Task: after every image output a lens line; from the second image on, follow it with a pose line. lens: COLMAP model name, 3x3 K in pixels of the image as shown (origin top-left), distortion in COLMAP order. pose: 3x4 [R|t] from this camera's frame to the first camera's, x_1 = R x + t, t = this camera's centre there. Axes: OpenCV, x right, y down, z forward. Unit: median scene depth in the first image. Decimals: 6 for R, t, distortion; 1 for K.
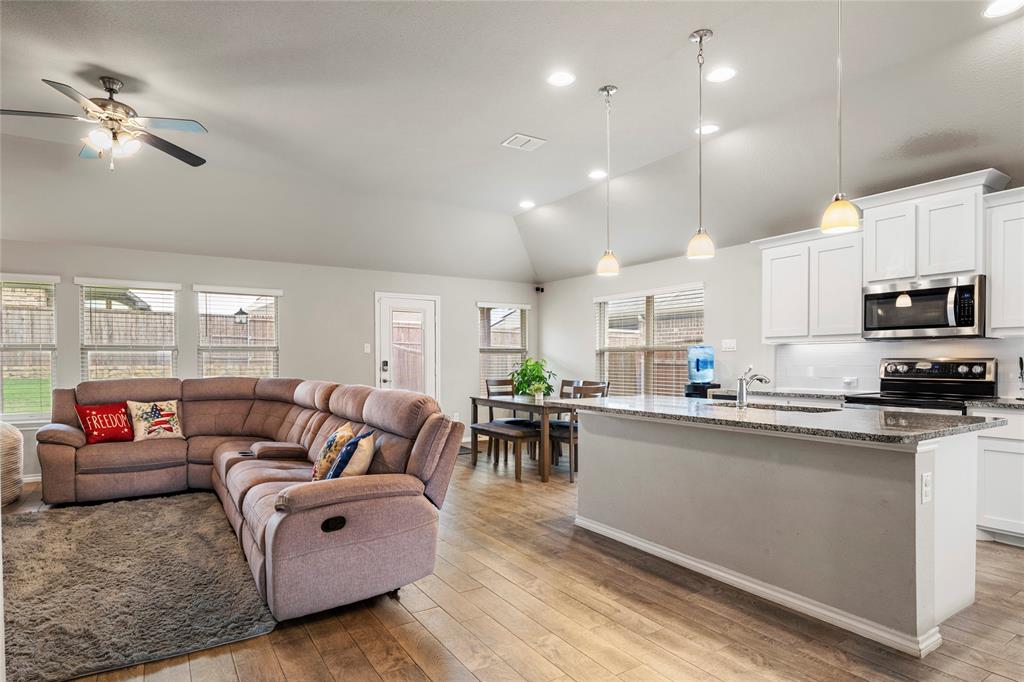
lens RADIAL K [[564.8, 0, 512.1], [0, 564.8, 338.8], [0, 0, 1]] dist [-0.007502, -0.002035]
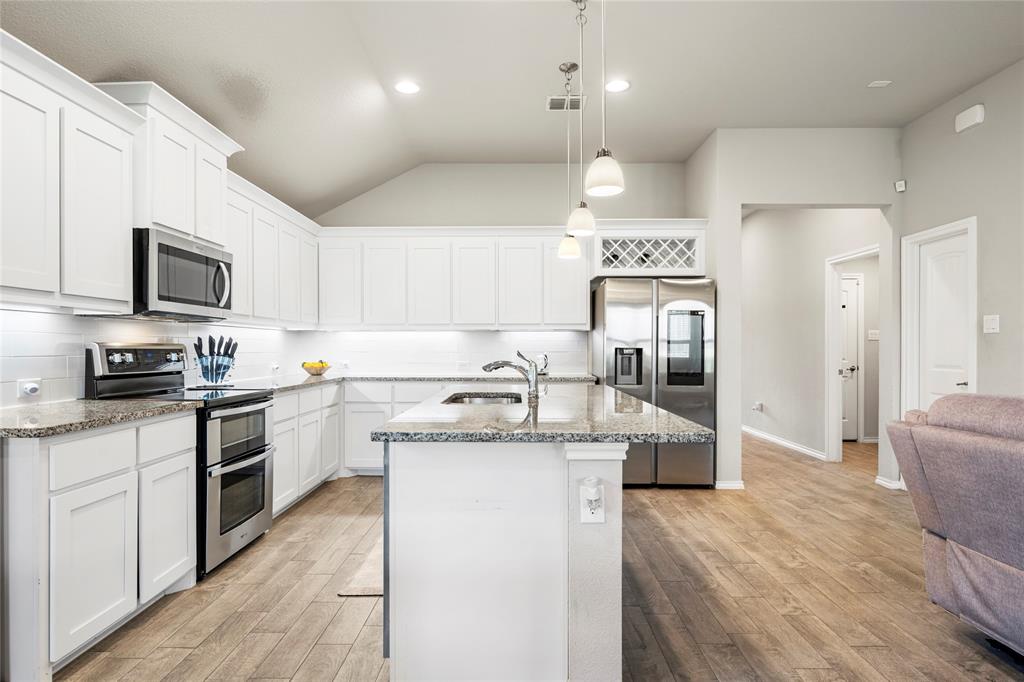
lens RADIAL K [[564.8, 0, 511.6], [0, 564.8, 342.5], [0, 0, 1]] dist [-0.007502, -0.002035]
pose [[-0.835987, 0.005013, 0.548726, -0.084689], [-0.018403, 0.999140, -0.037165, 0.083885], [-0.548440, -0.041168, -0.835176, 2.149850]]
